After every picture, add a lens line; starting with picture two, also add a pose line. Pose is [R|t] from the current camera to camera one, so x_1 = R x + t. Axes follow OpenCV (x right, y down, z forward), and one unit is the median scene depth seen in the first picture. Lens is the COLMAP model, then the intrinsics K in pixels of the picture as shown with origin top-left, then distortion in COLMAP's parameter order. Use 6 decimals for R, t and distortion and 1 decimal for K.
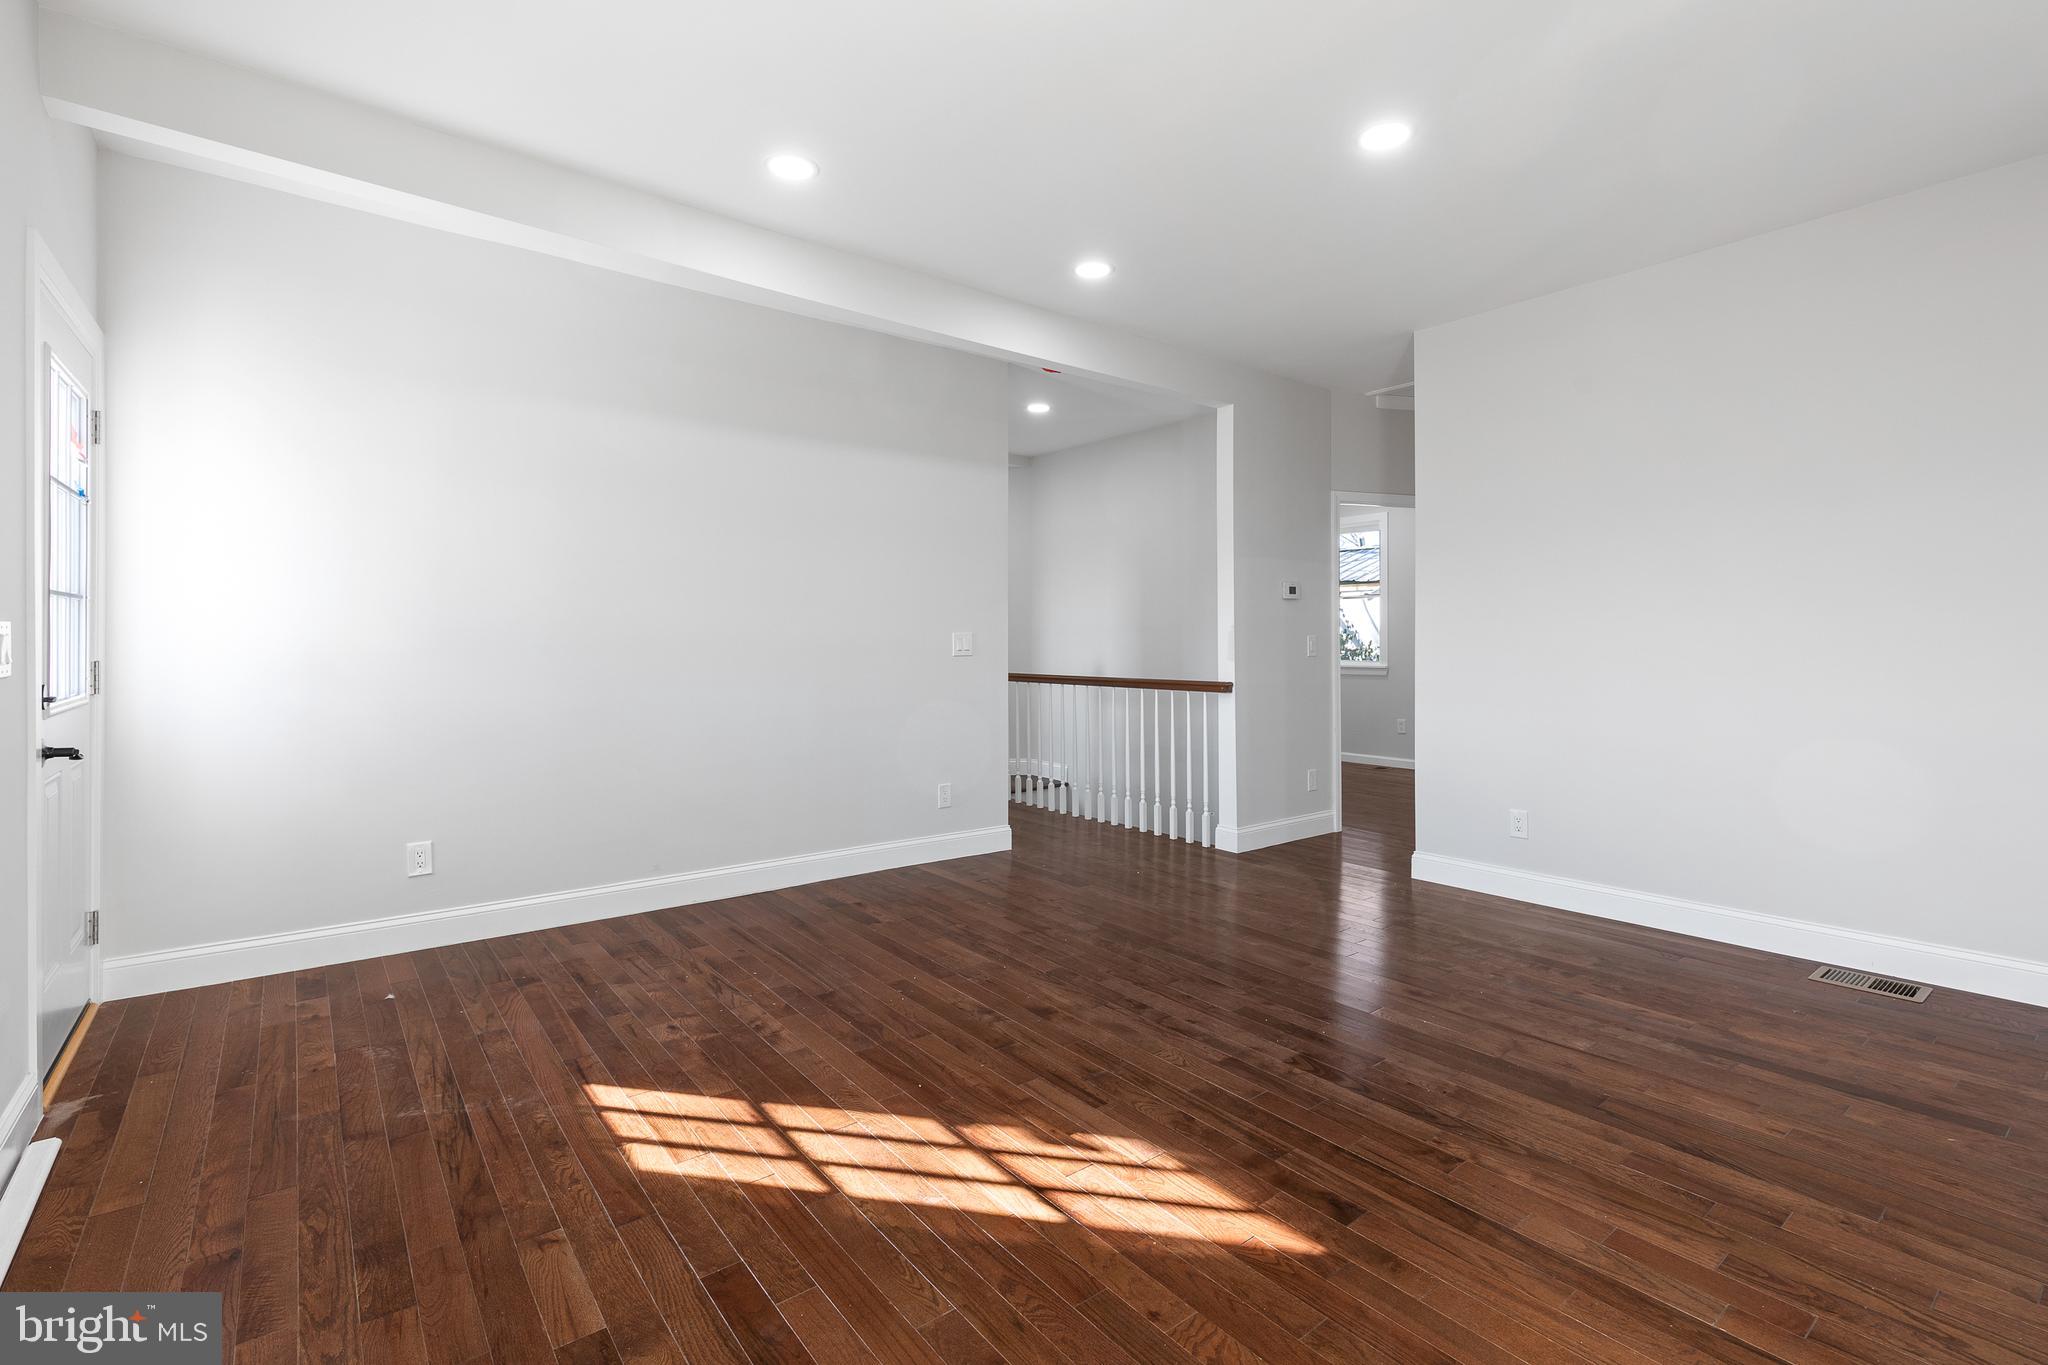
lens RADIAL K [[940.4, 0, 1045.9], [0, 940.4, 655.1], [0, 0, 1]] dist [-0.002144, -0.000161]
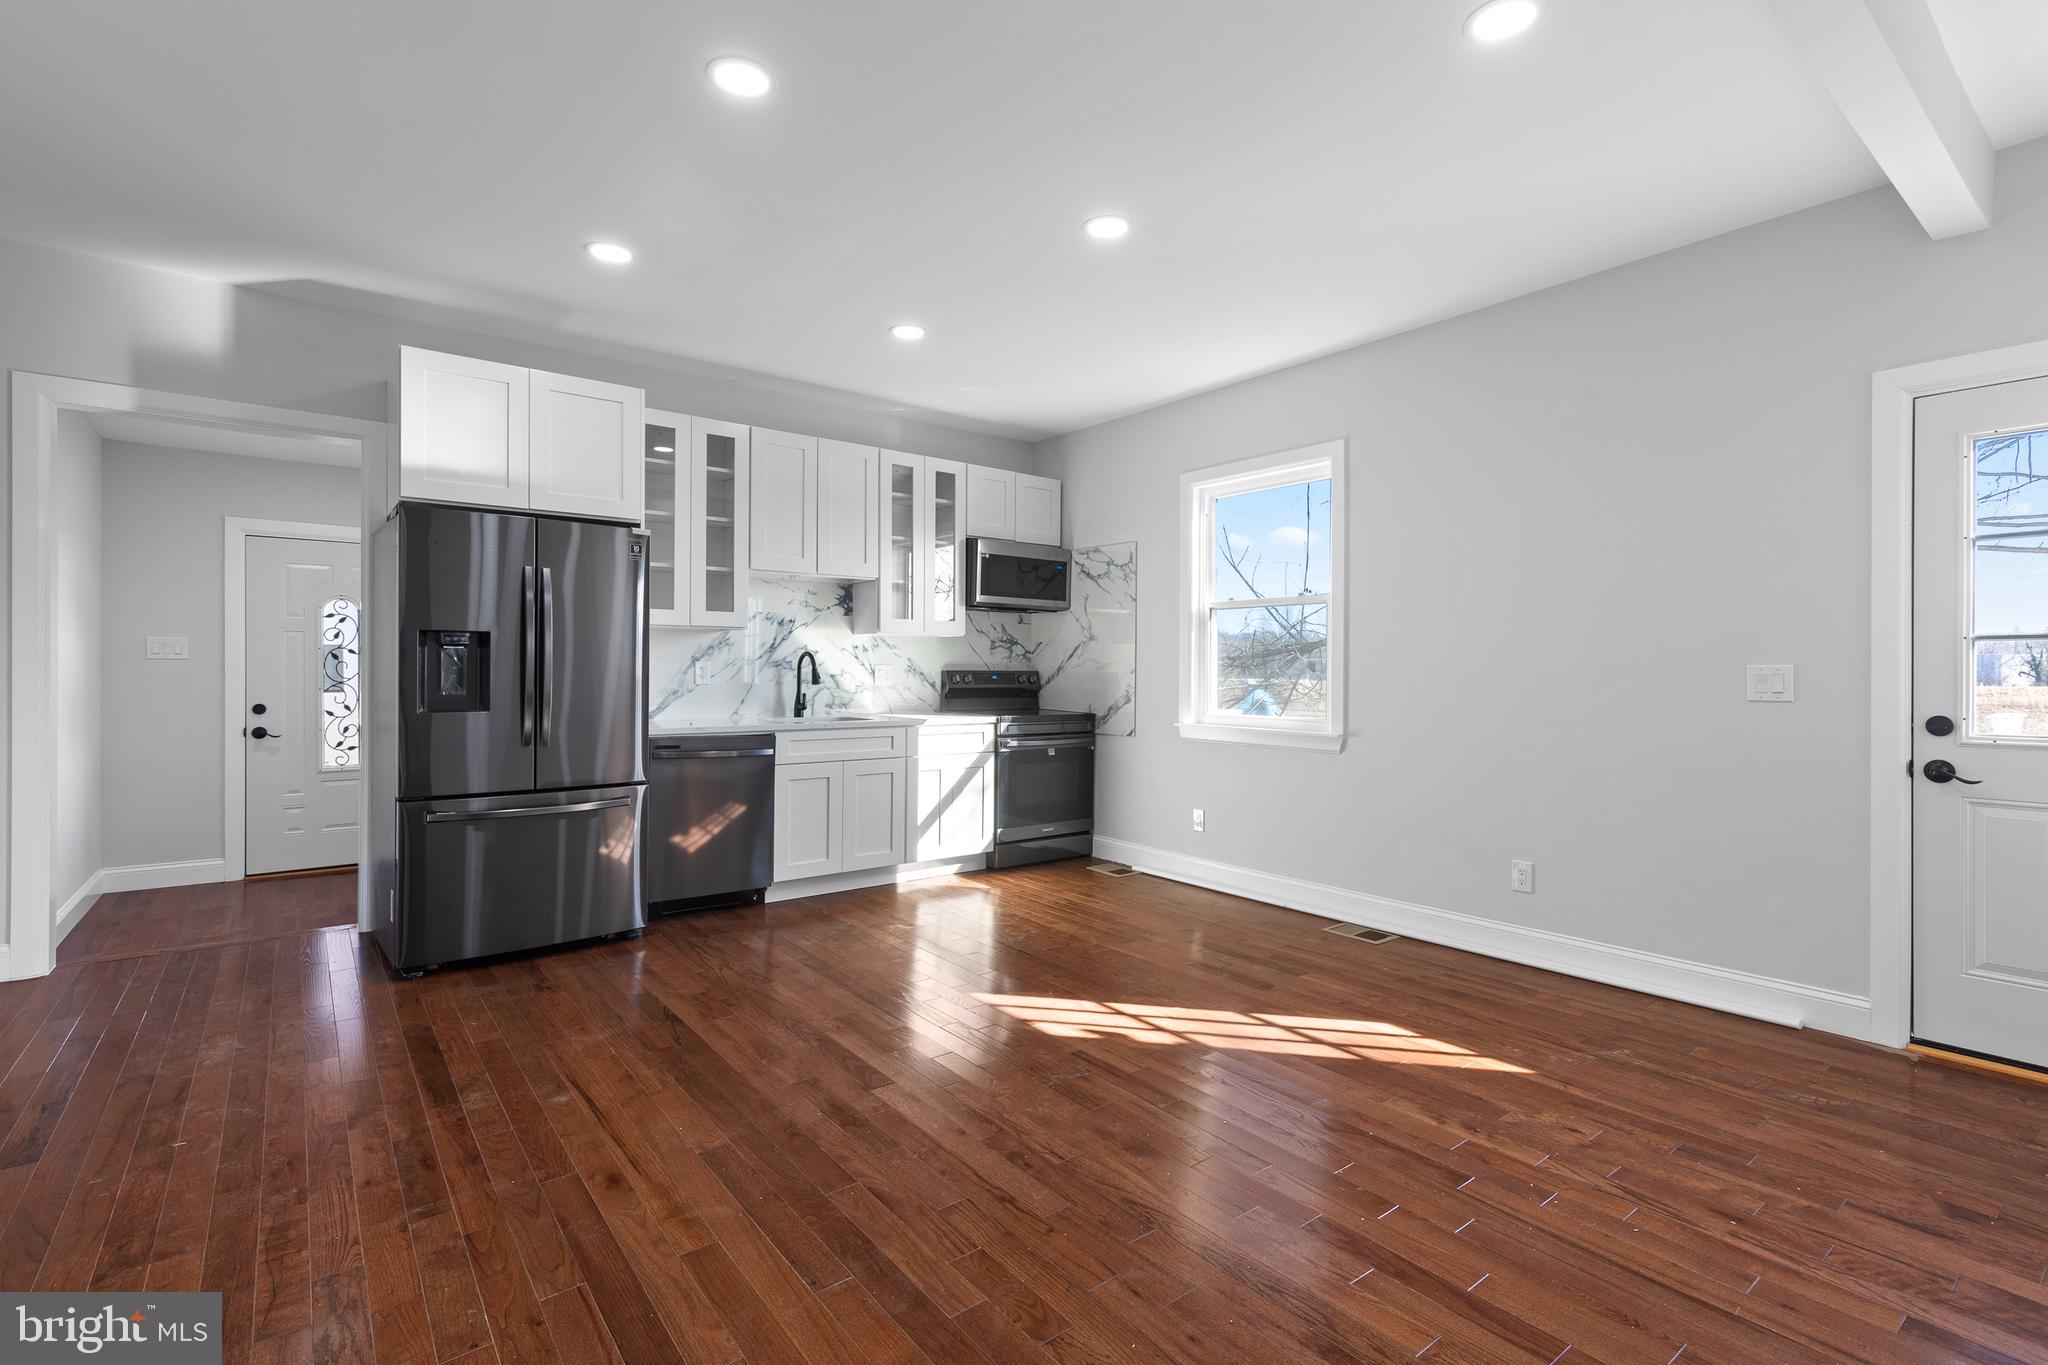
lens RADIAL K [[940.4, 0, 1045.9], [0, 940.4, 655.1], [0, 0, 1]] dist [-0.002144, -0.000161]
pose [[-0.999935, -0.010151, 0.005147, 0.093203], [-0.010168, 0.999943, -0.003169, -0.032215], [-0.005115, -0.003221, -0.999982, 2.126032]]
